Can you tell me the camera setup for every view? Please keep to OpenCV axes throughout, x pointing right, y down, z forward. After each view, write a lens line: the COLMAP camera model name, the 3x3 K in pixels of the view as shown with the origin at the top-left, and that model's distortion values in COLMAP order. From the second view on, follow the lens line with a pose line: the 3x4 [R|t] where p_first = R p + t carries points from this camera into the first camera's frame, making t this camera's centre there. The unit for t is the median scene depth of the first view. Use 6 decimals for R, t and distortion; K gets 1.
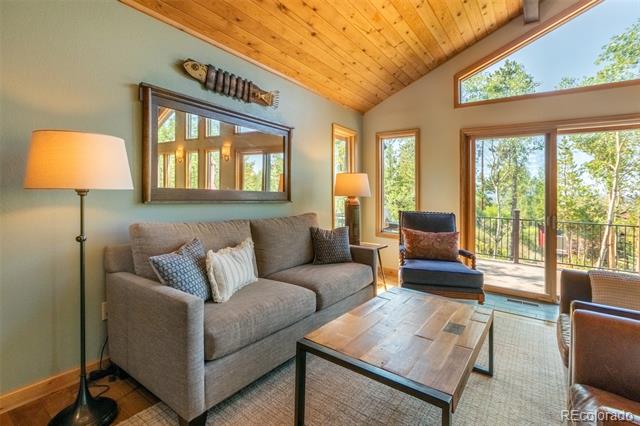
lens RADIAL K [[310.1, 0, 318.9], [0, 310.1, 187.4], [0, 0, 1]] dist [-0.000901, -0.000598]
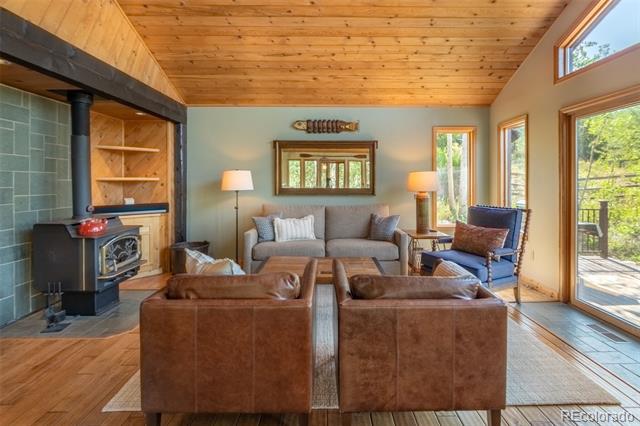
lens RADIAL K [[310.1, 0, 318.9], [0, 310.1, 187.4], [0, 0, 1]] dist [-0.000901, -0.000598]
pose [[0.568152, -0.015099, -0.822785, 1.002887], [0.029530, 0.999562, 0.002048, -0.000568], [0.822394, -0.025460, 0.568349, 0.008095]]
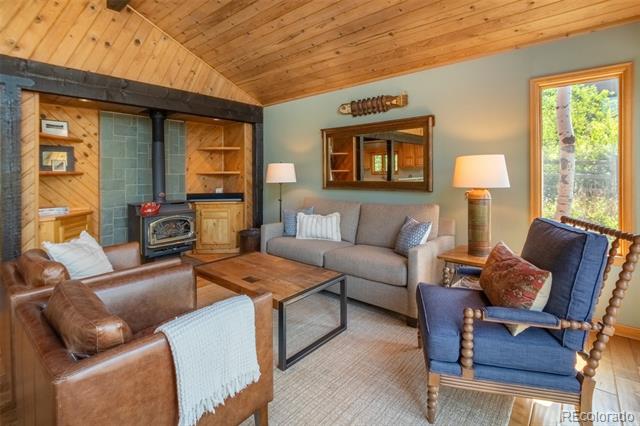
lens RADIAL K [[306.8, 0, 304.0], [0, 306.8, 179.3], [0, 0, 1]] dist [0.001204, 0.000213]
pose [[-0.112040, -0.013768, -0.993608, 1.027099], [0.019926, 0.999672, -0.016099, 0.013725], [0.993504, -0.021602, -0.111729, 0.791102]]
